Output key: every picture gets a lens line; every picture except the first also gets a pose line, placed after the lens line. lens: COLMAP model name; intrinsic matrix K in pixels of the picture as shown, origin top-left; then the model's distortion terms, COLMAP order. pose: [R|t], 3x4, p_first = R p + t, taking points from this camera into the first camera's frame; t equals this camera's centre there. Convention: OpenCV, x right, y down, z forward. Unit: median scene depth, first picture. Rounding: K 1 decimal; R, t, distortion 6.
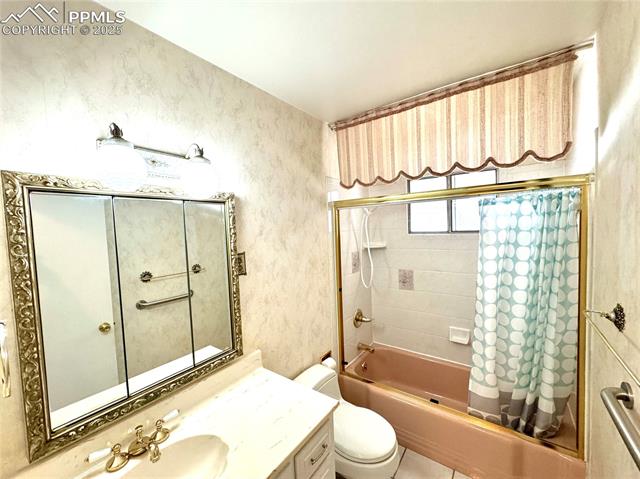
lens RADIAL K [[255.0, 0, 320.0], [0, 255.0, 239.5], [0, 0, 1]] dist [-0.002458, -0.000199]
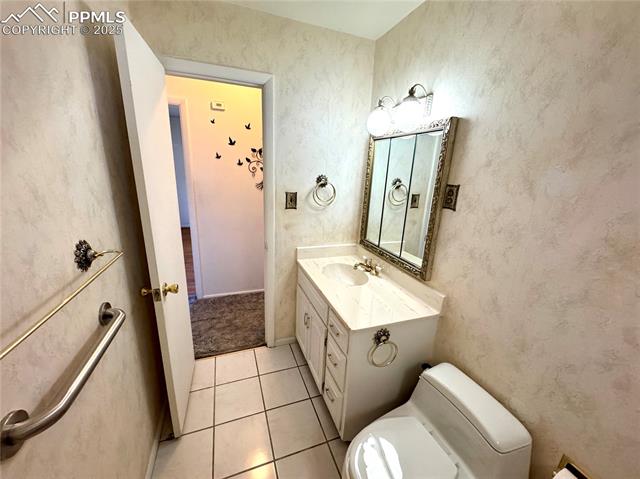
lens RADIAL K [[255.0, 0, 320.0], [0, 255.0, 239.5], [0, 0, 1]] dist [-0.002458, -0.000199]
pose [[-0.550411, 0.235583, -0.800967, 0.713479], [-0.064127, 0.944601, 0.321896, -0.024812], [0.832428, 0.228539, -0.504811, 1.075458]]
